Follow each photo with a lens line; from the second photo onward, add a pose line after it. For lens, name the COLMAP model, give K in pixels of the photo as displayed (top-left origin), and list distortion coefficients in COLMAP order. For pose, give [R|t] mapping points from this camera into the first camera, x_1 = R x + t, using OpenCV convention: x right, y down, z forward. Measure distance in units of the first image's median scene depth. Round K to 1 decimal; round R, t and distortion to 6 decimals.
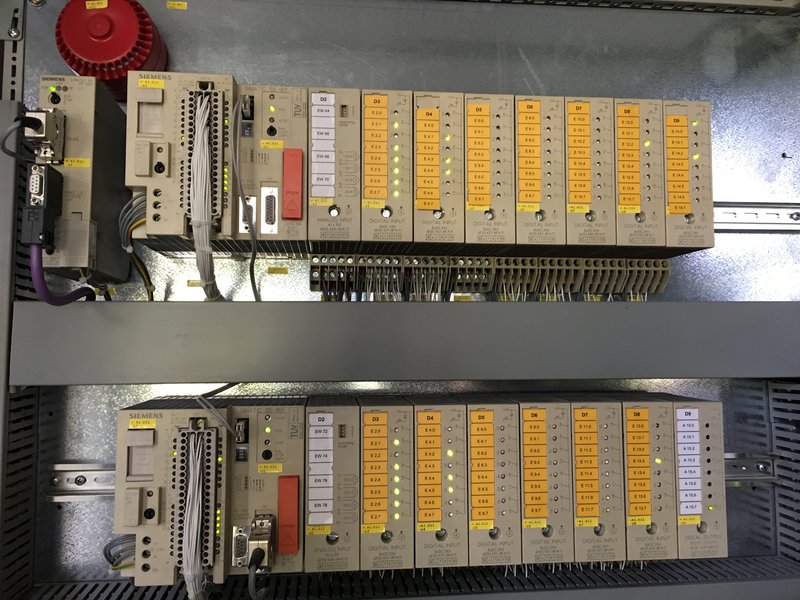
lens RADIAL K [[668.6, 0, 397.6], [0, 668.6, 296.7], [0, 0, 1]] dist [0.059100, -0.094771]
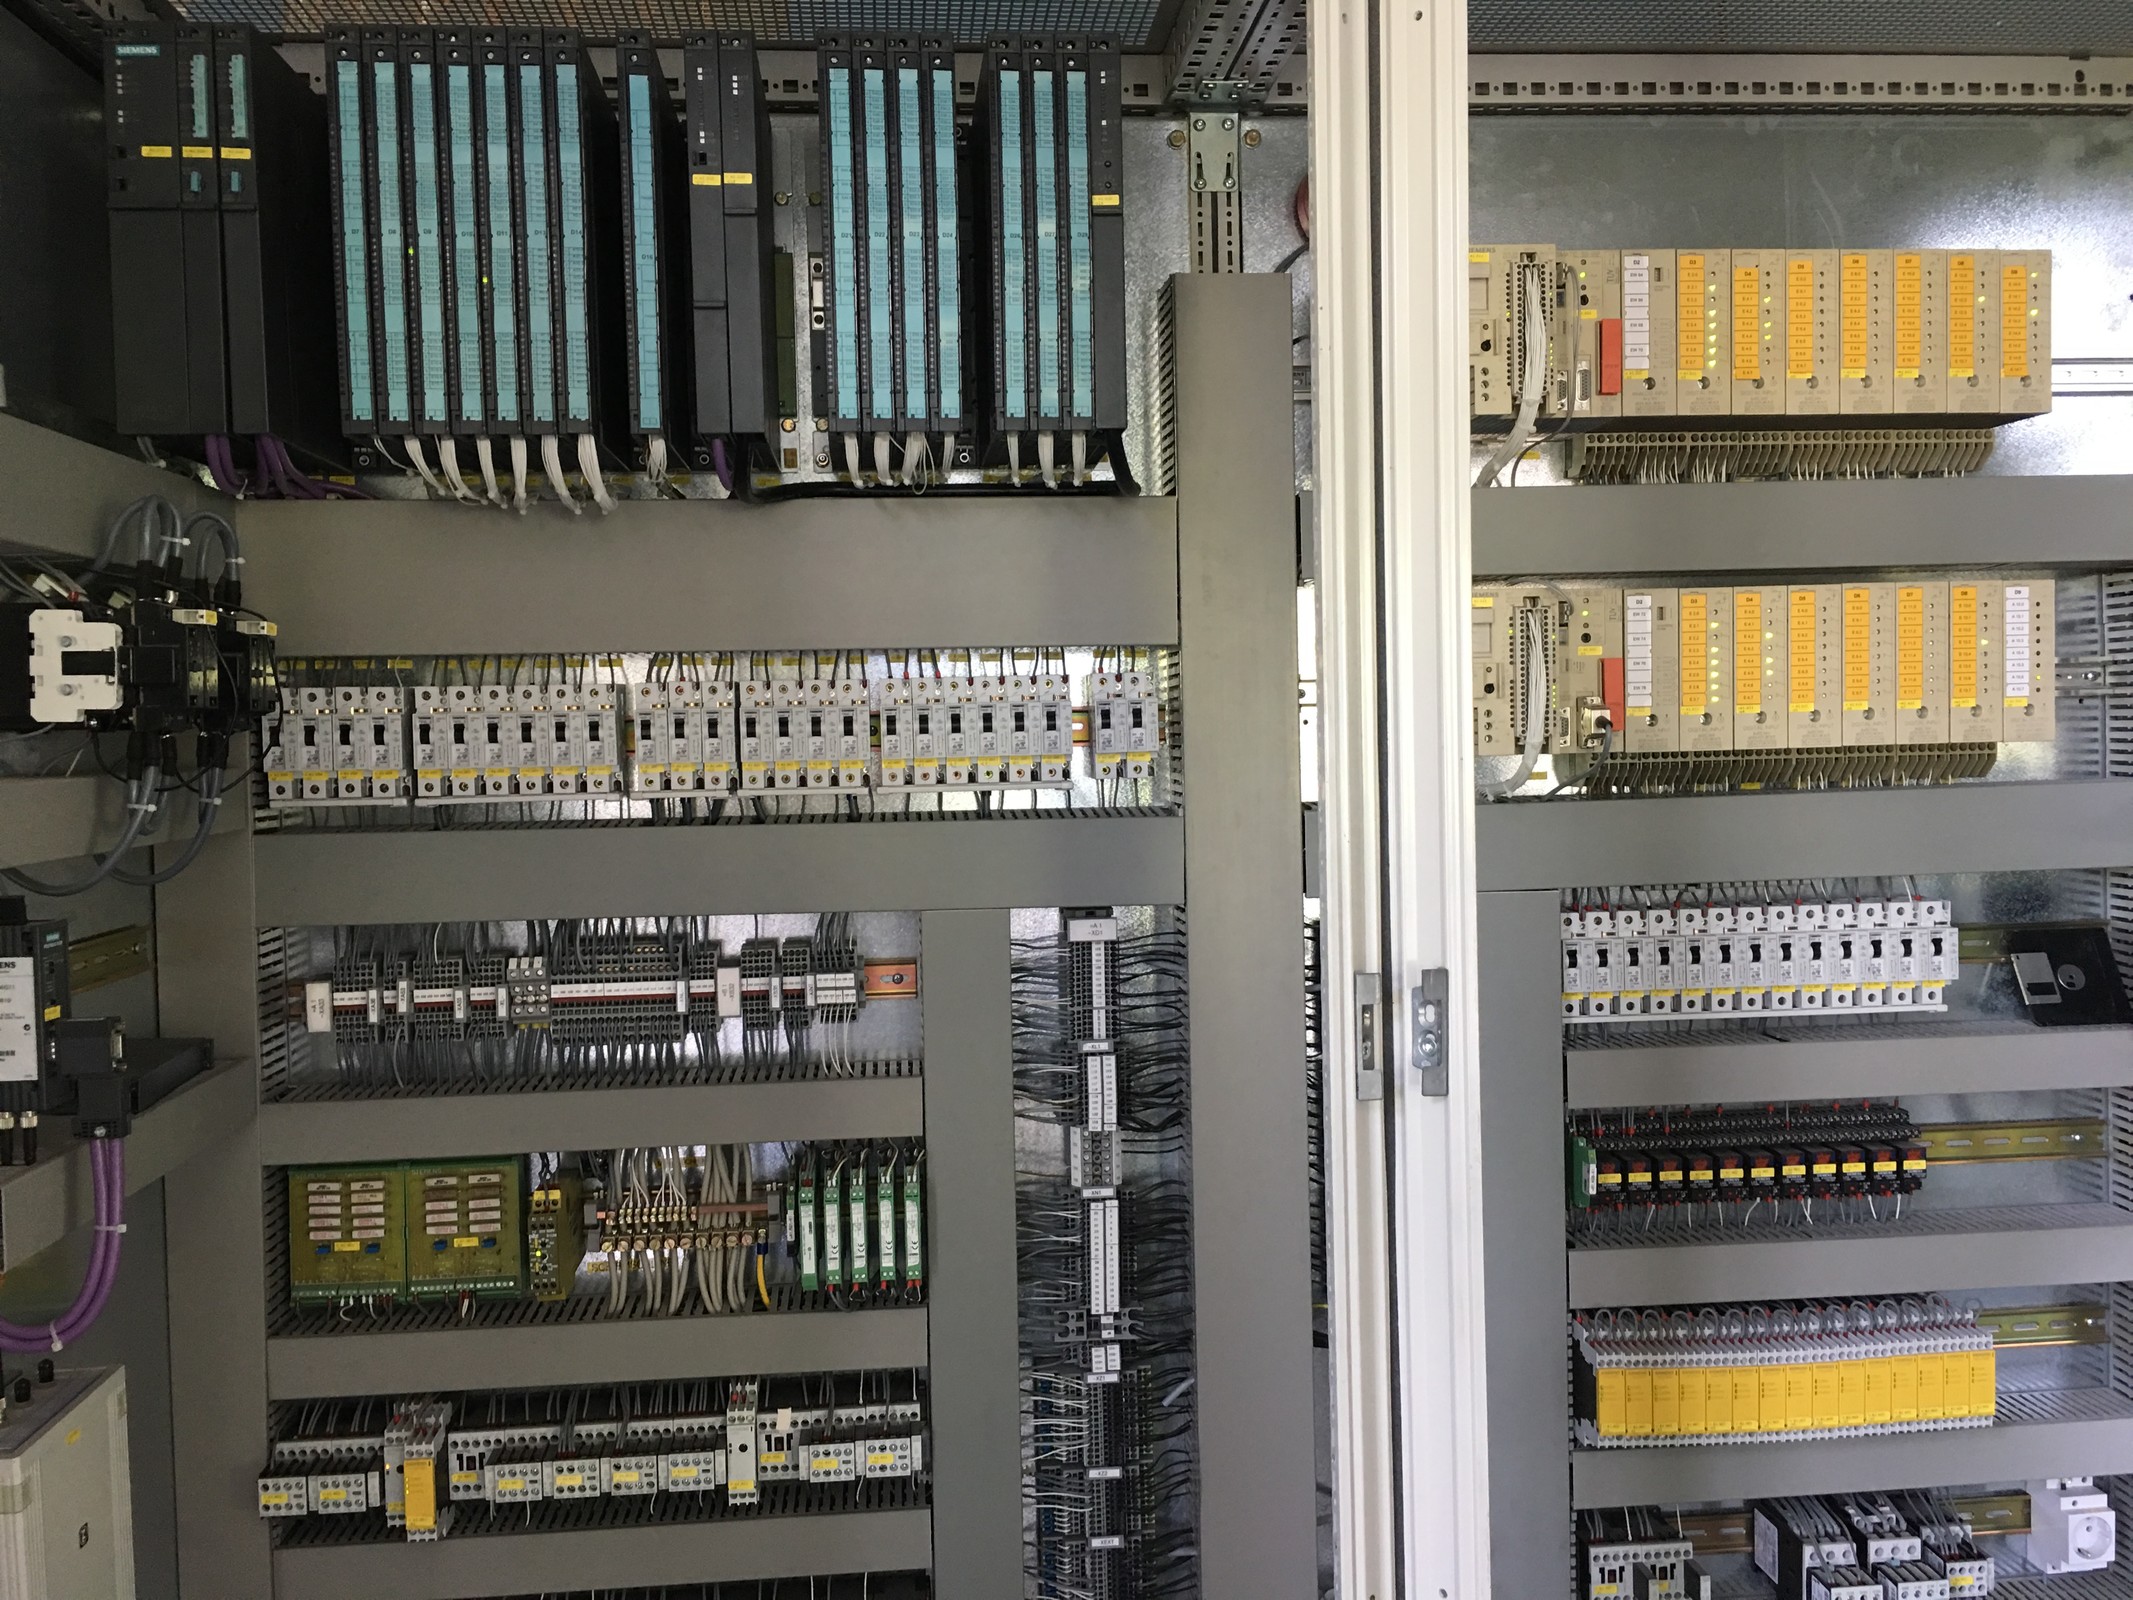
lens RADIAL K [[1782.7, 0, 1026.2], [0, 1782.7, 796.2], [0, 0, 1]] dist [0.059100, -0.094771]
pose [[0.999388, -0.020502, -0.028335, -0.900293], [0.023551, 0.993450, 0.111817, 0.144602], [0.025857, -0.112416, 0.993325, -1.586728]]
